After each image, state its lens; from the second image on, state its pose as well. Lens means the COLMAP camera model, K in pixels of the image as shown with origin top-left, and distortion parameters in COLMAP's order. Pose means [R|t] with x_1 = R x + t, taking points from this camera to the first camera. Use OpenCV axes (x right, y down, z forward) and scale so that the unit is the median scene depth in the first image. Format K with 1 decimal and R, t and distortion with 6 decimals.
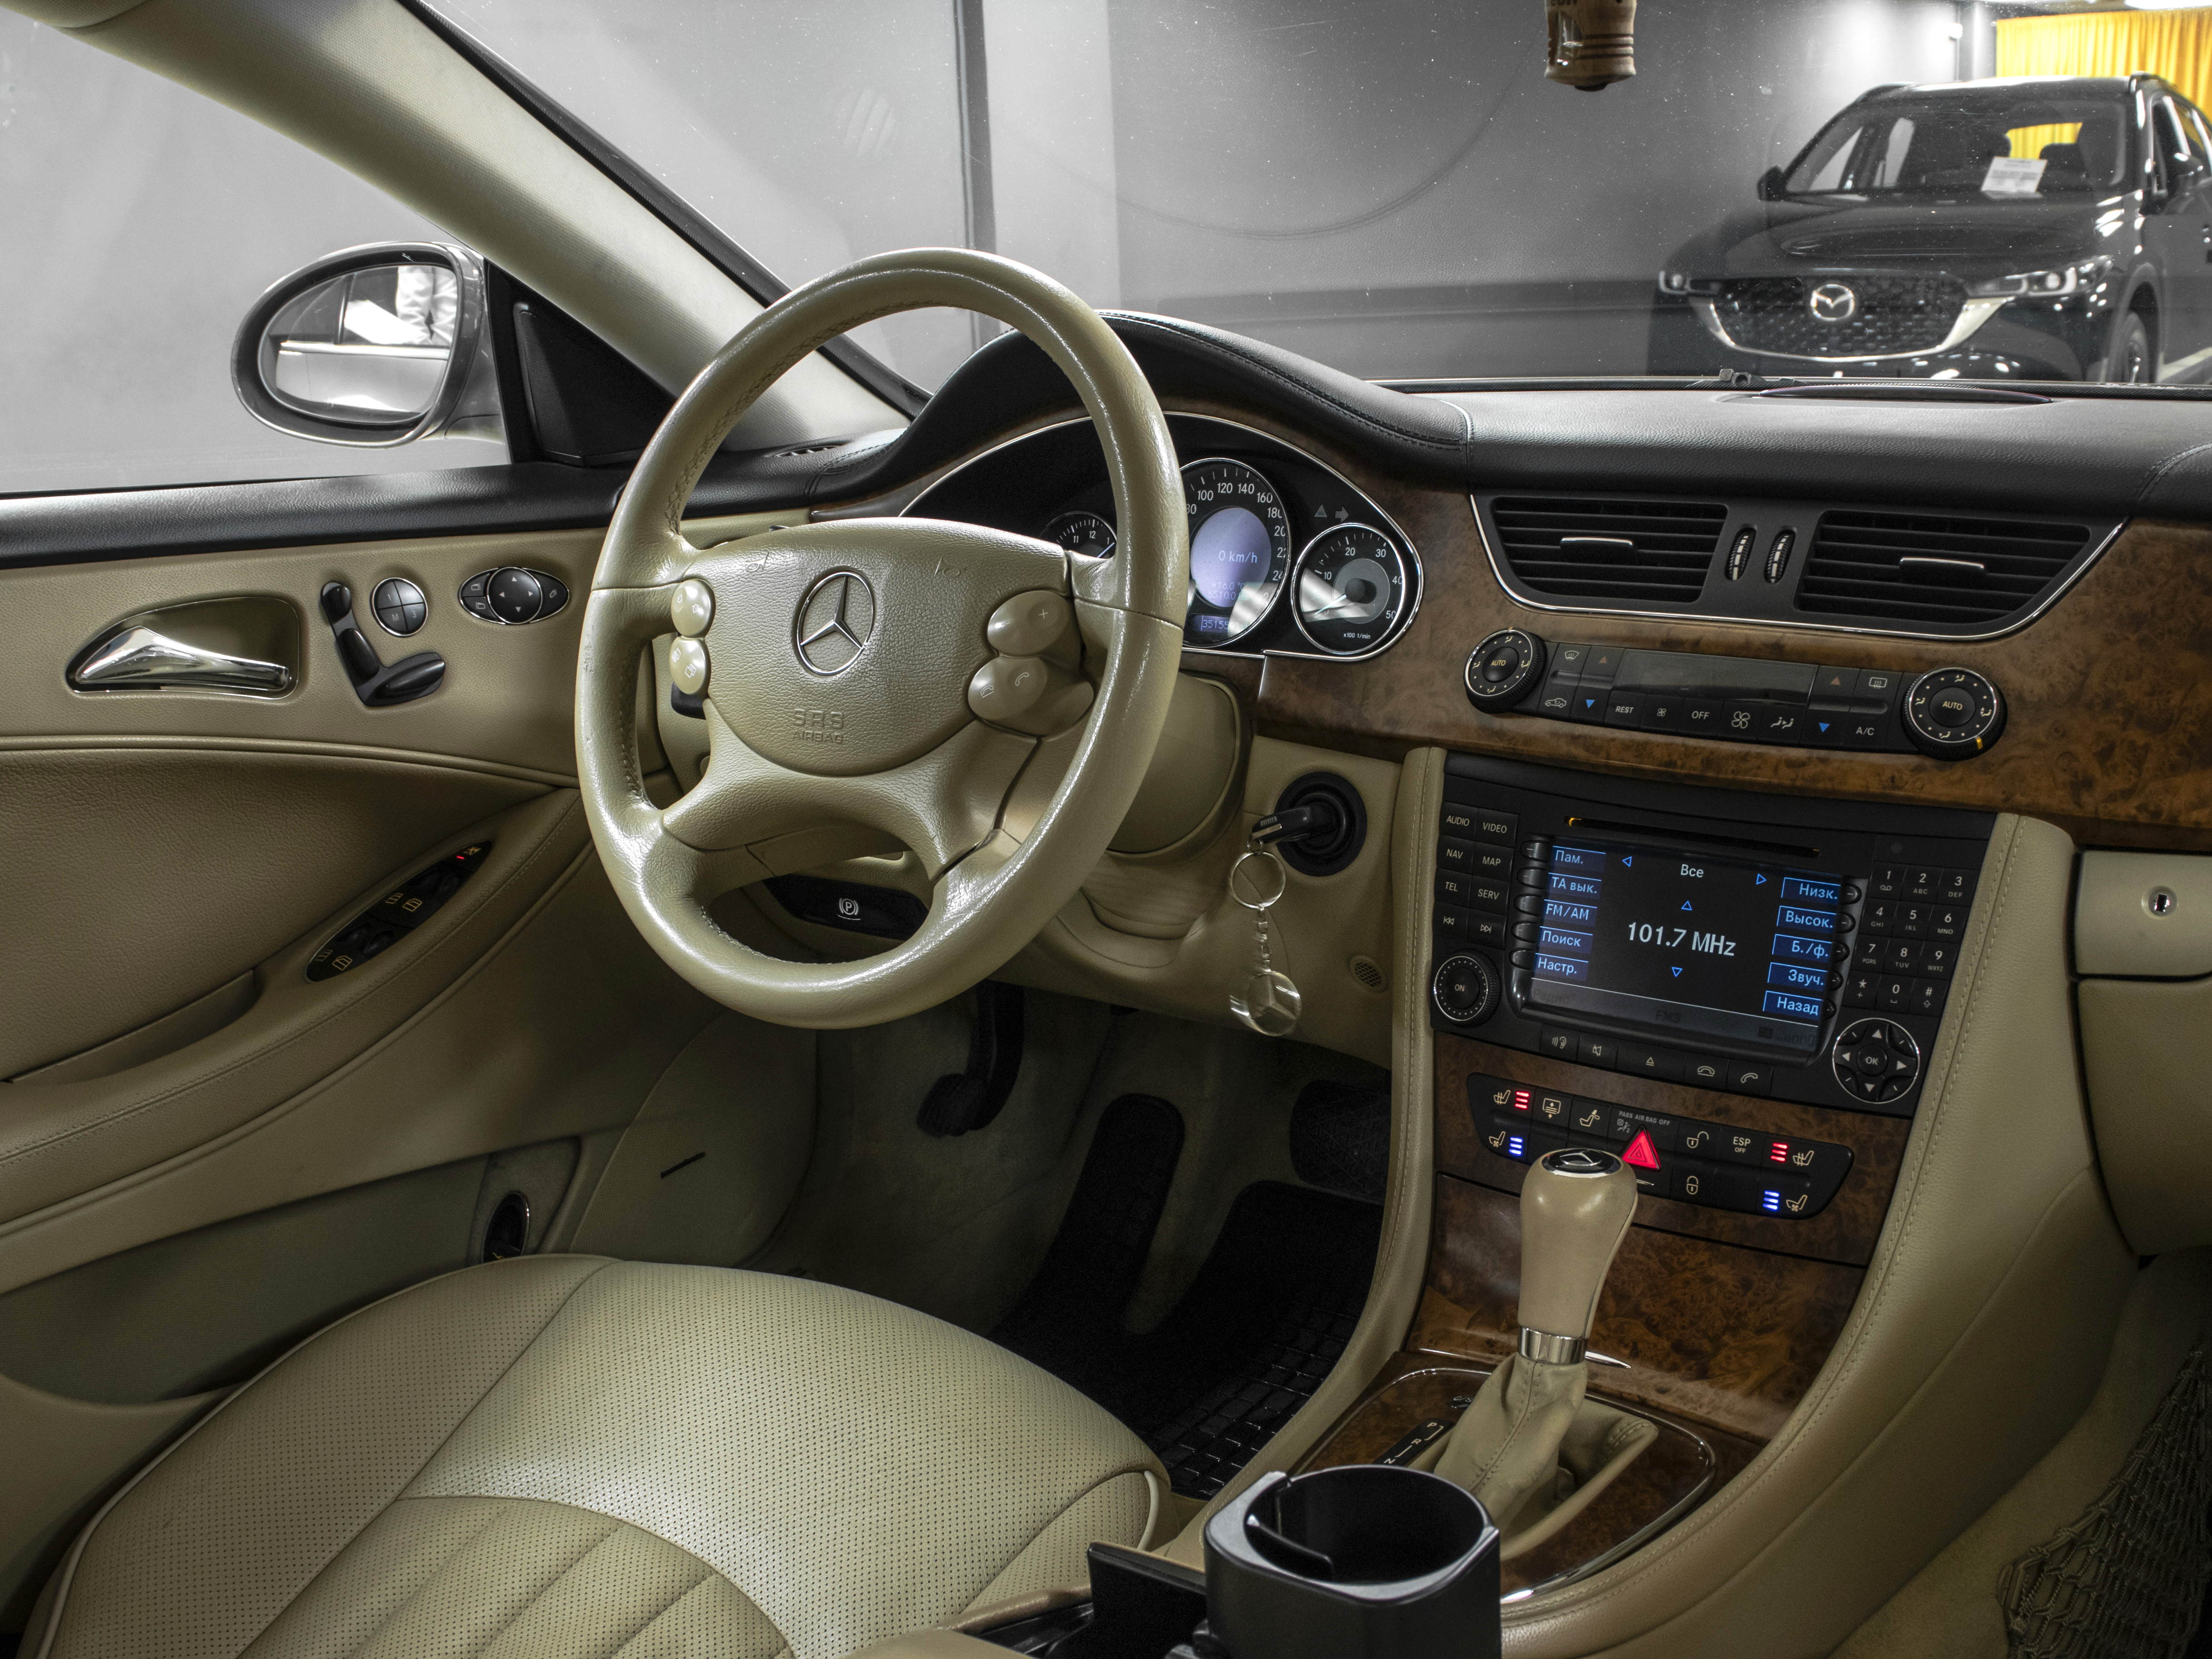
lens RADIAL K [[2154.5, 0, 1141.5], [0, 2154.5, 885.0], [0, 0, 1]] dist [-0.166629, 0.111609]
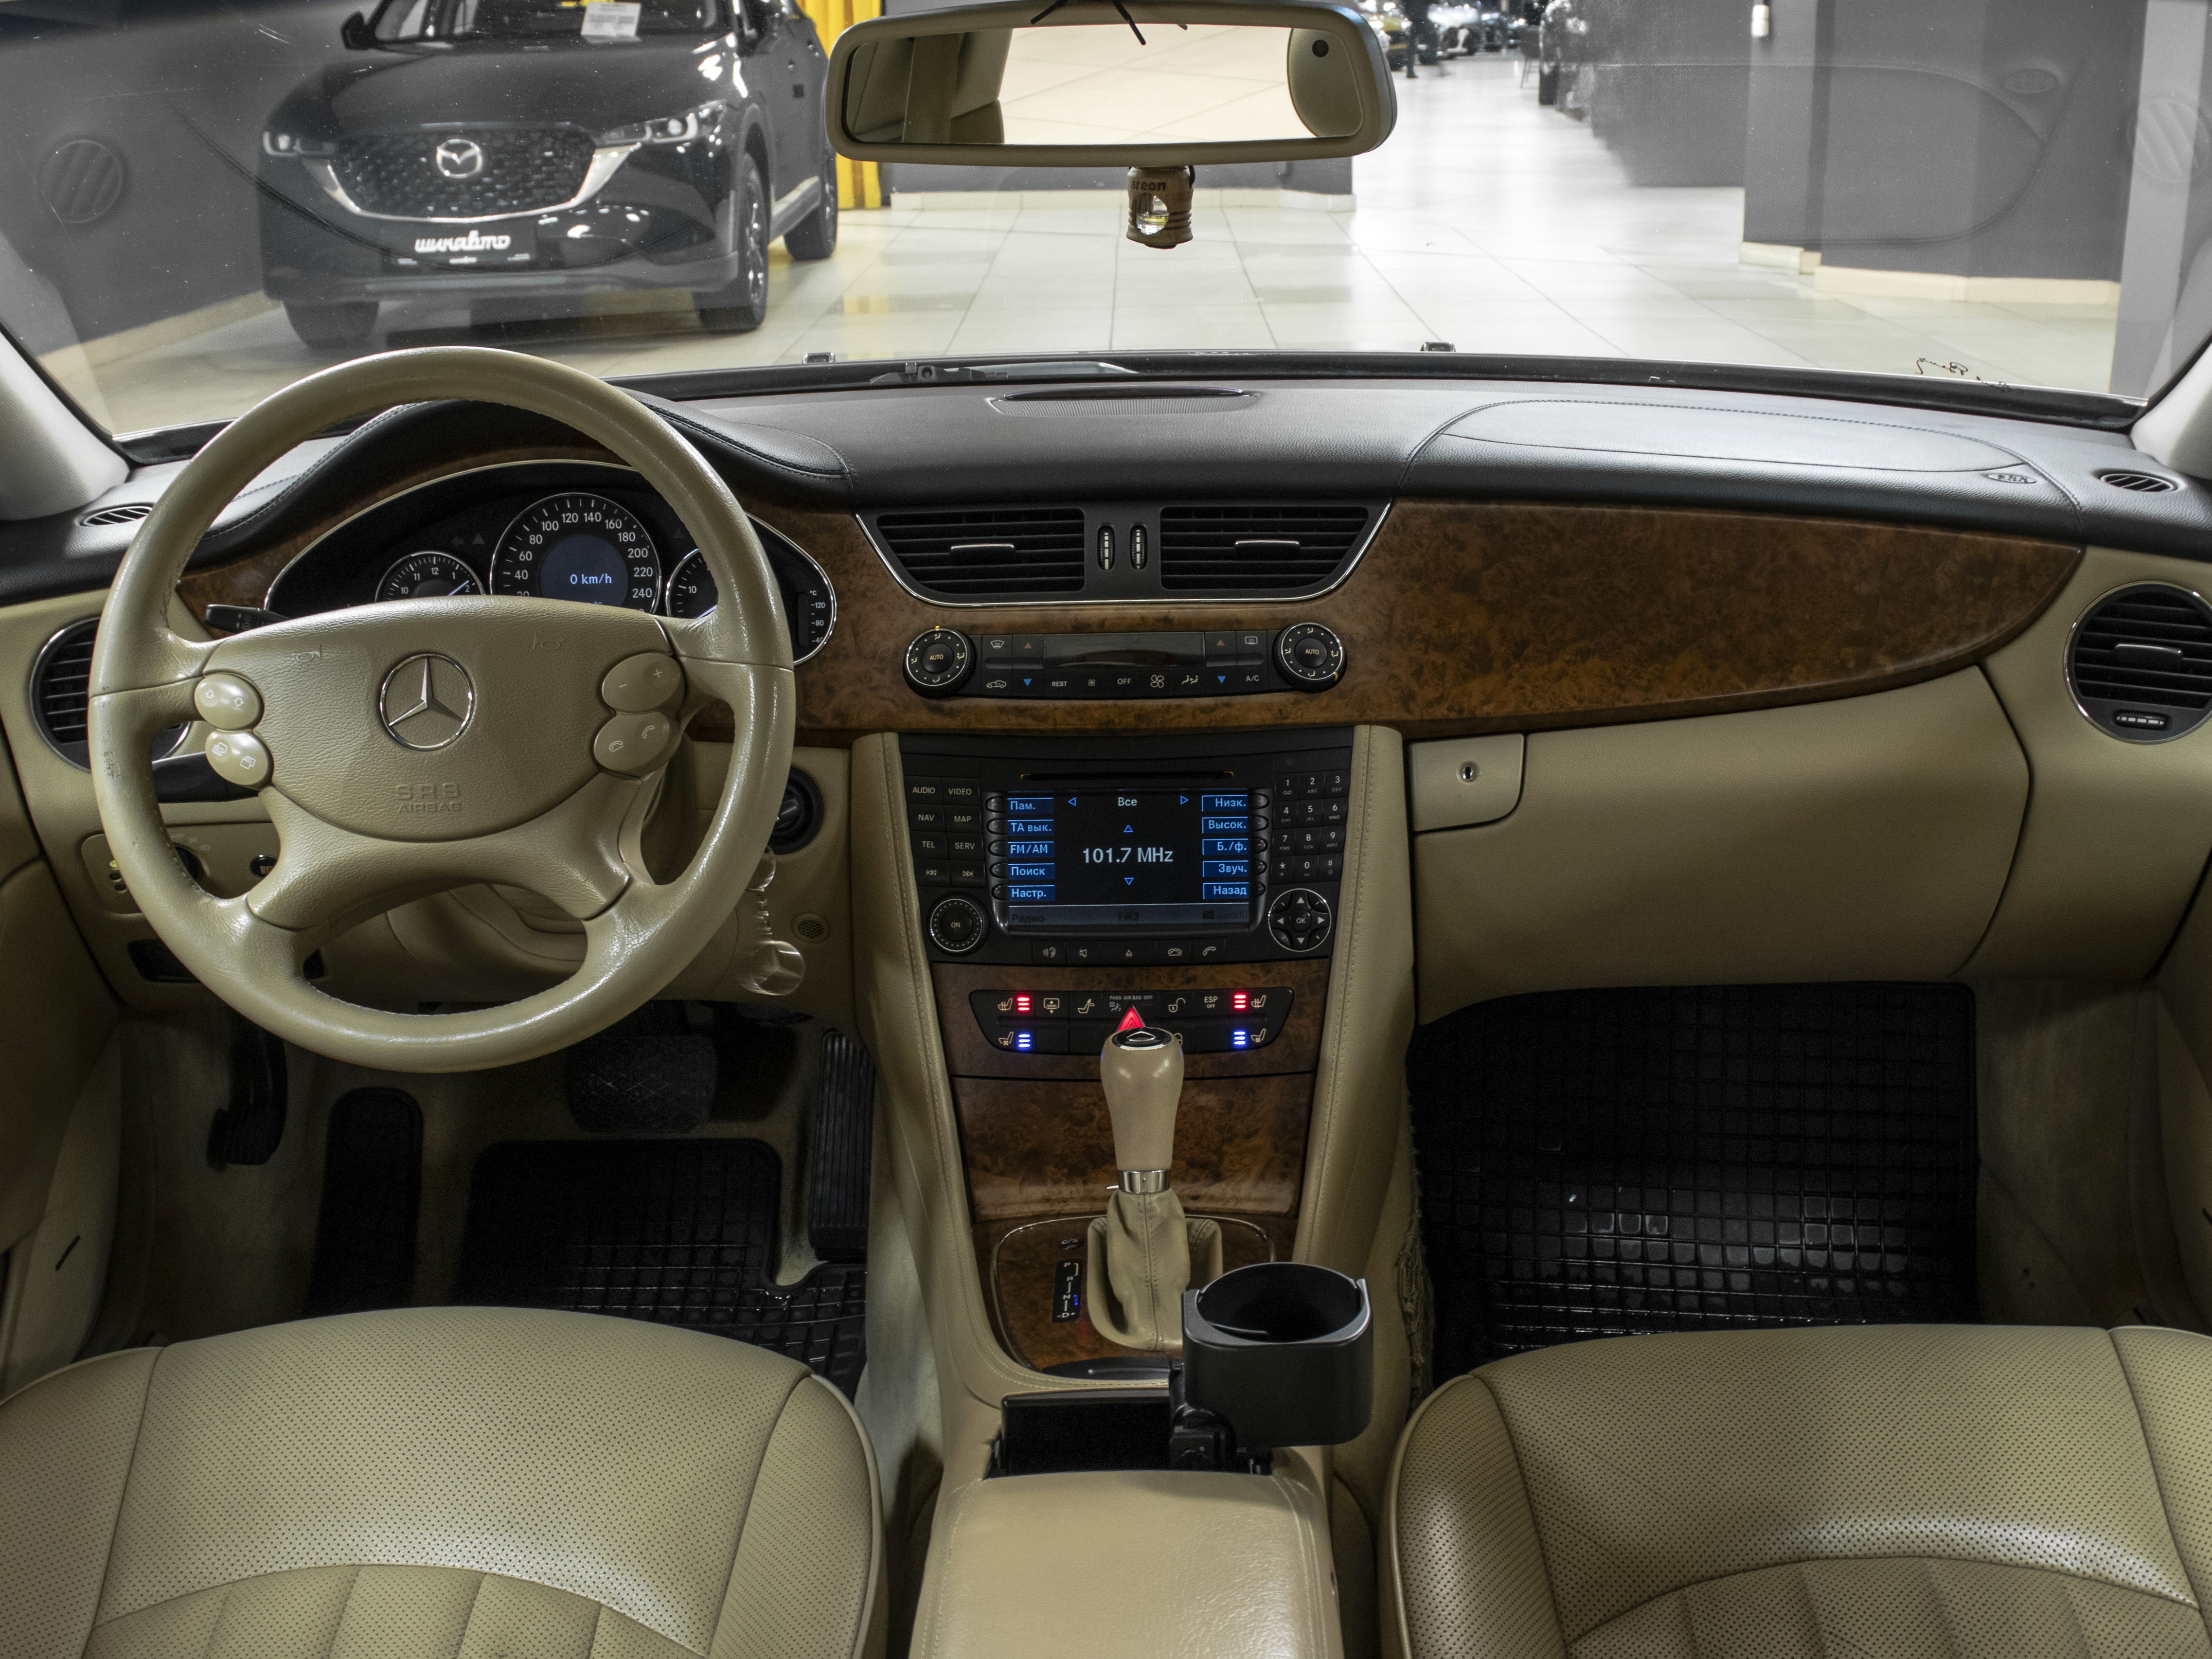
lens RADIAL K [[2237.0, 0, 1106.7], [0, 2237.0, 869.5], [0, 0, 1]] dist [-0.168906, 0.120976]
pose [[0.834141, -0.173924, 0.523411, -0.480784], [0.150078, 0.984746, 0.088047, -0.089977], [-0.530741, 0.005109, 0.847519, -0.139437]]
